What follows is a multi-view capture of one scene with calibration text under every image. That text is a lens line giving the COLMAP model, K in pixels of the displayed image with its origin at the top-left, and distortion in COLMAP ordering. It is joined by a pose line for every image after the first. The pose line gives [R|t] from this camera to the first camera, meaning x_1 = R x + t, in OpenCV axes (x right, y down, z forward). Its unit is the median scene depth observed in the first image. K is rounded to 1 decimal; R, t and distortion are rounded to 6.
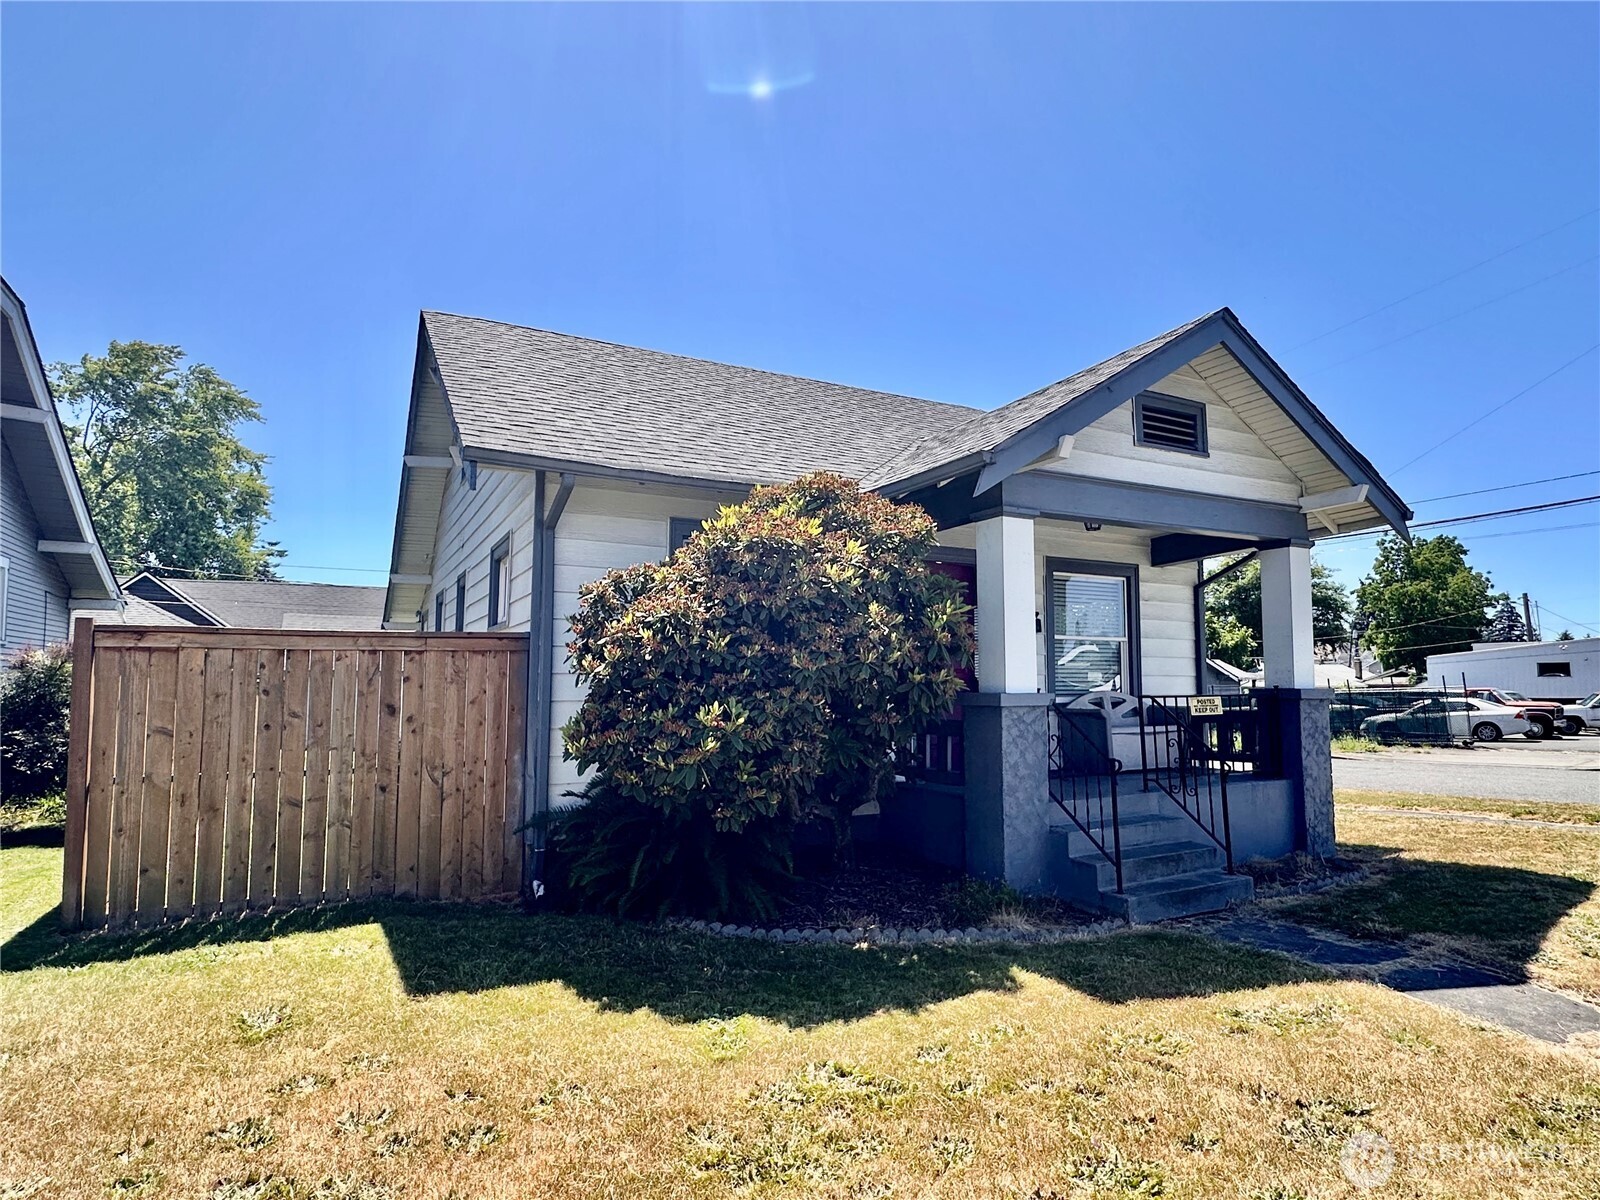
lens RADIAL K [[881.5, 0, 802.8], [0, 881.5, 622.0], [0, 0, 1]] dist [-0.009062, -0.000694]
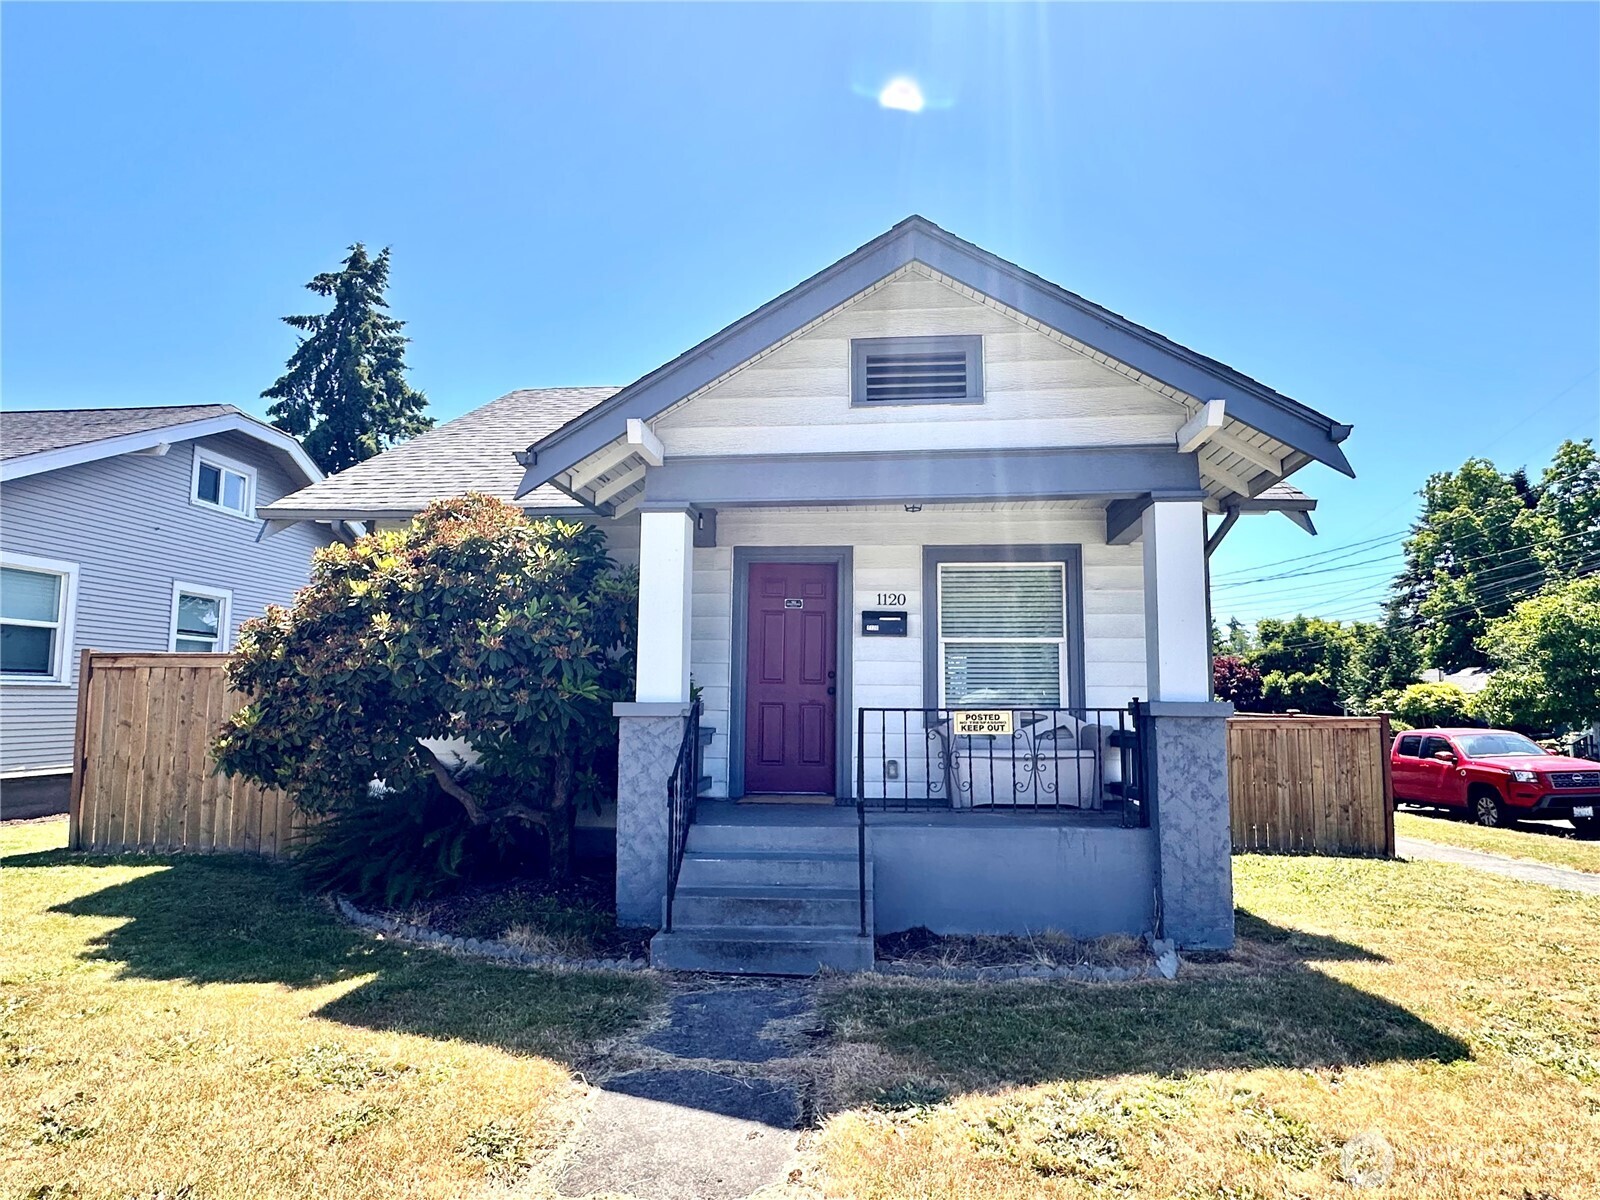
lens RADIAL K [[881.5, 0, 802.8], [0, 881.5, 622.0], [0, 0, 1]] dist [-0.009062, -0.000694]
pose [[0.839346, -0.044445, -0.541777, 0.931545], [0.032506, 0.998972, -0.031592, 0.032823], [0.542625, 0.008905, 0.839928, 0.329515]]
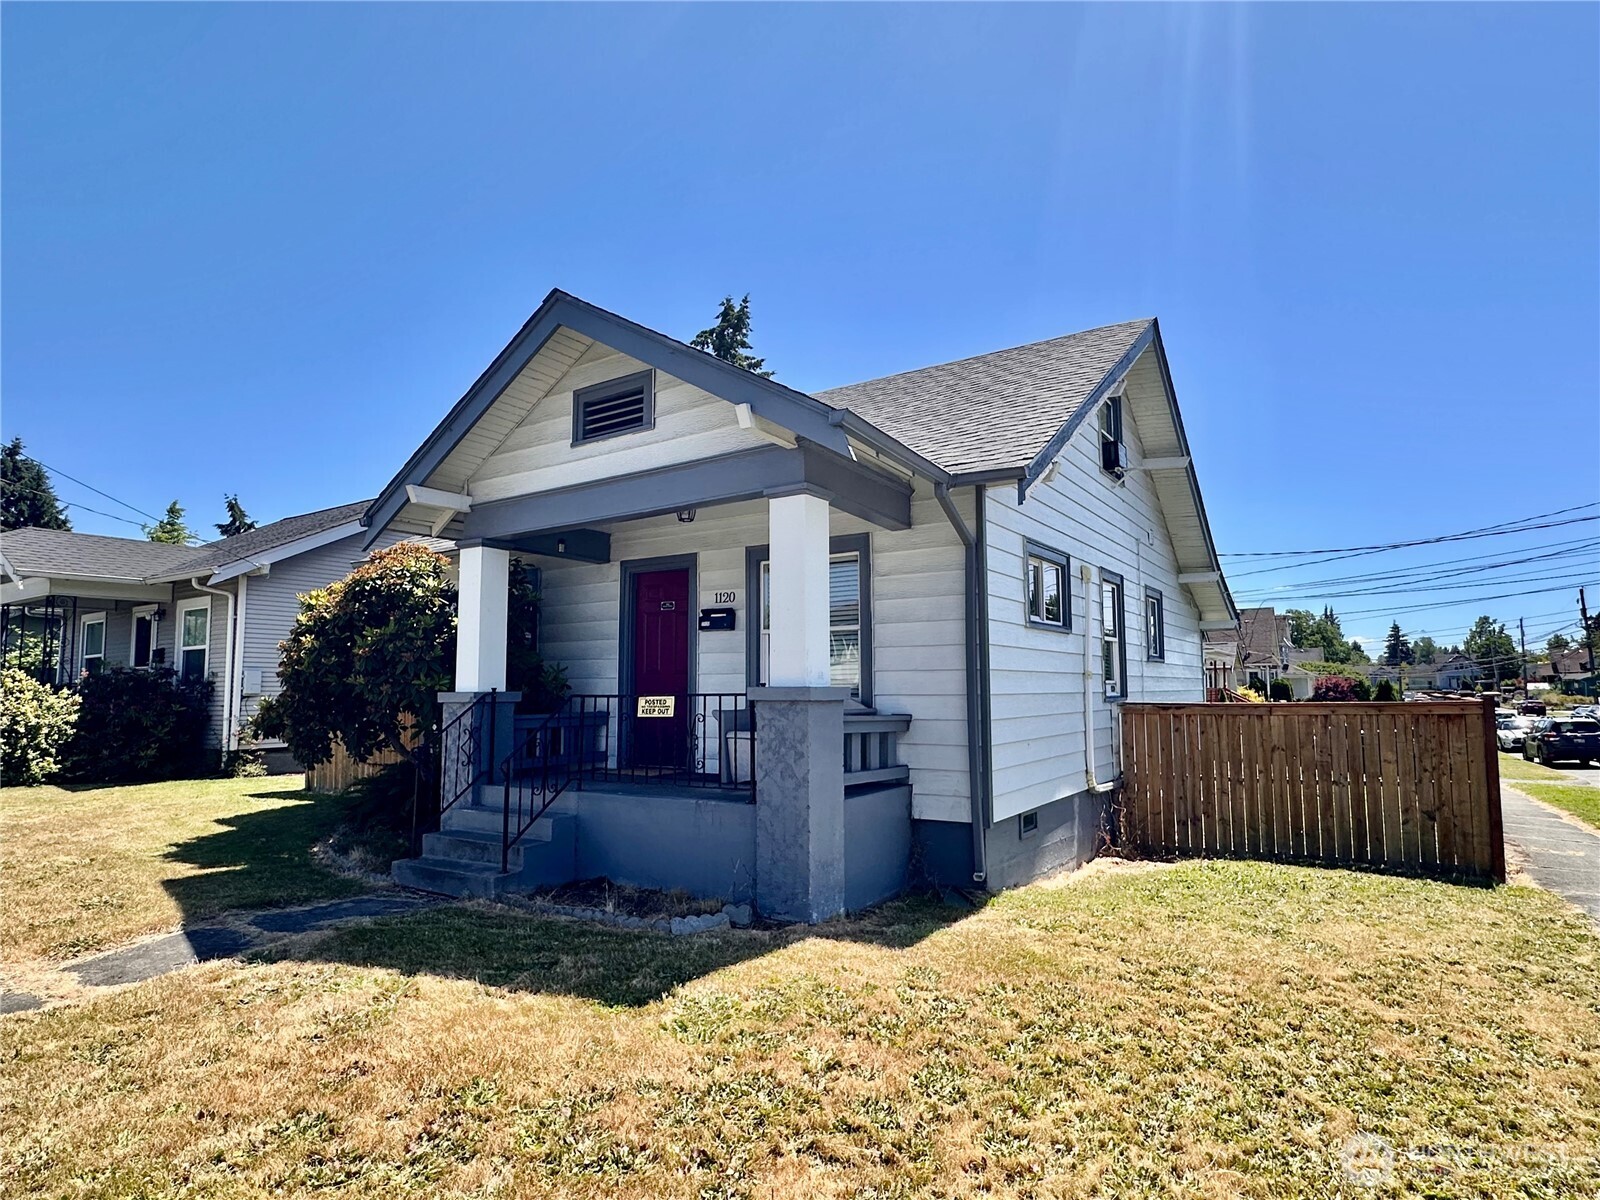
lens RADIAL K [[881.5, 0, 802.8], [0, 881.5, 622.0], [0, 0, 1]] dist [-0.009062, -0.000694]
pose [[0.473457, -0.070100, -0.878023, 1.639400], [0.068911, 0.996721, -0.042418, 0.071928], [0.878117, -0.040423, 0.476735, 0.881488]]
